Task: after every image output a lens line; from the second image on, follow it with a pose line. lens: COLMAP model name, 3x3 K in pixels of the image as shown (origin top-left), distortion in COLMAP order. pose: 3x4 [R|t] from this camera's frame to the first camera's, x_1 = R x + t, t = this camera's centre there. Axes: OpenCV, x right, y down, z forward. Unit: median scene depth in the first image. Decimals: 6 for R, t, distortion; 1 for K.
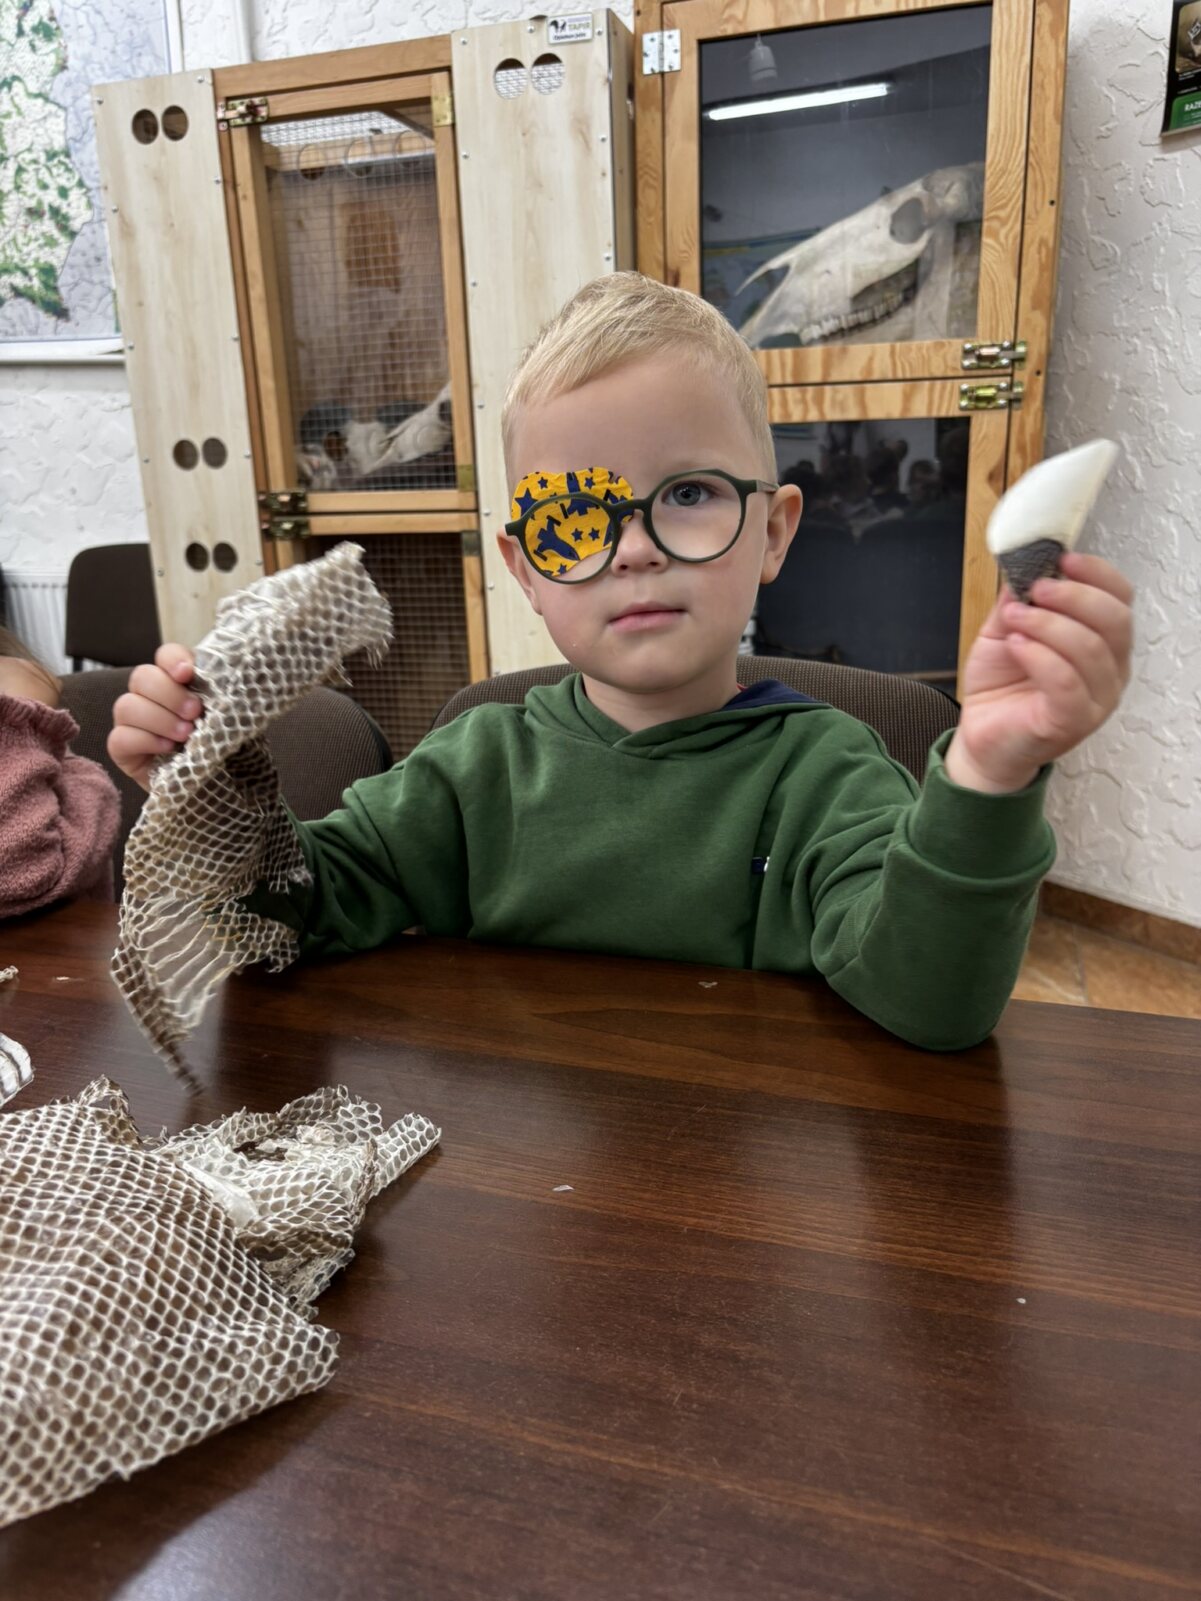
lens RADIAL K [[1210.2, 0, 601.3], [0, 1210.2, 799.7], [0, 0, 1]] dist [0.006709, -0.045063]
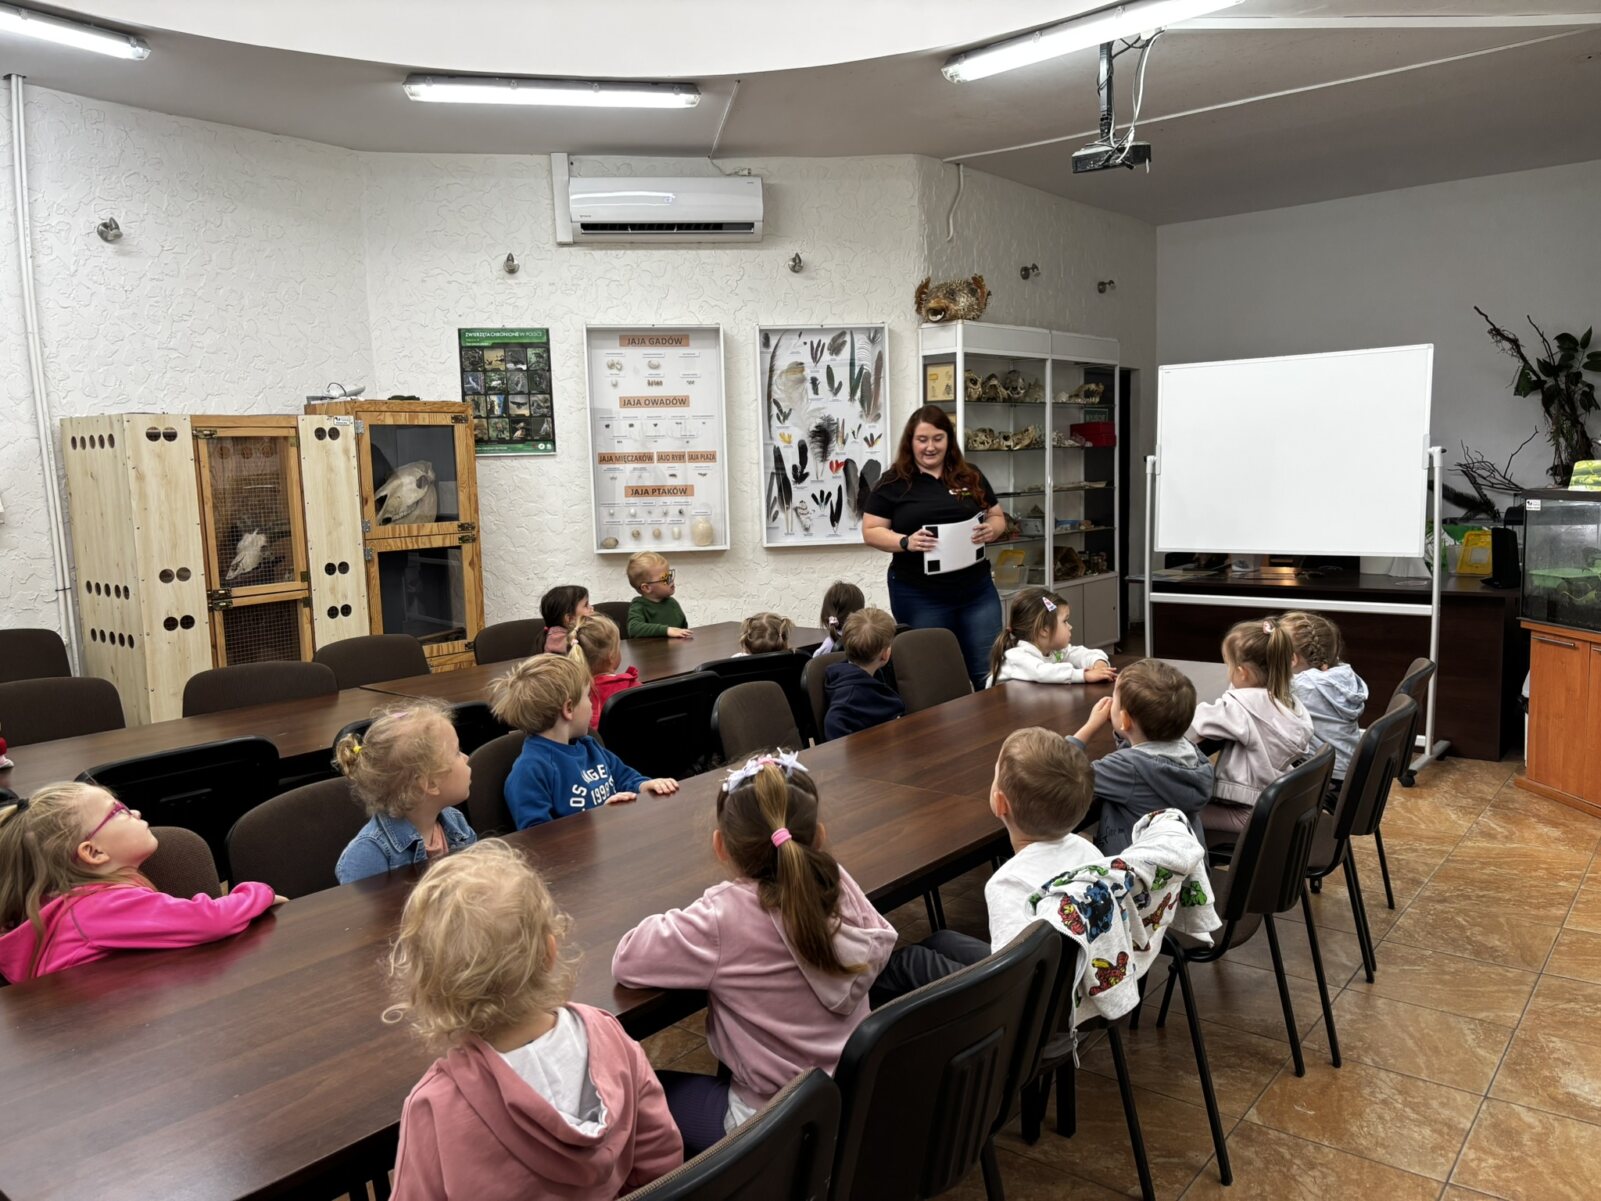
lens RADIAL K [[1210.2, 0, 801.9], [0, 1210.2, 601.2], [0, 0, 1]] dist [0.006709, -0.045063]
pose [[0.389413, -0.091635, 0.916493, -1.921913], [0.262773, 0.964738, -0.015192, 0.082833], [-0.882784, 0.246745, 0.399761, -0.840262]]
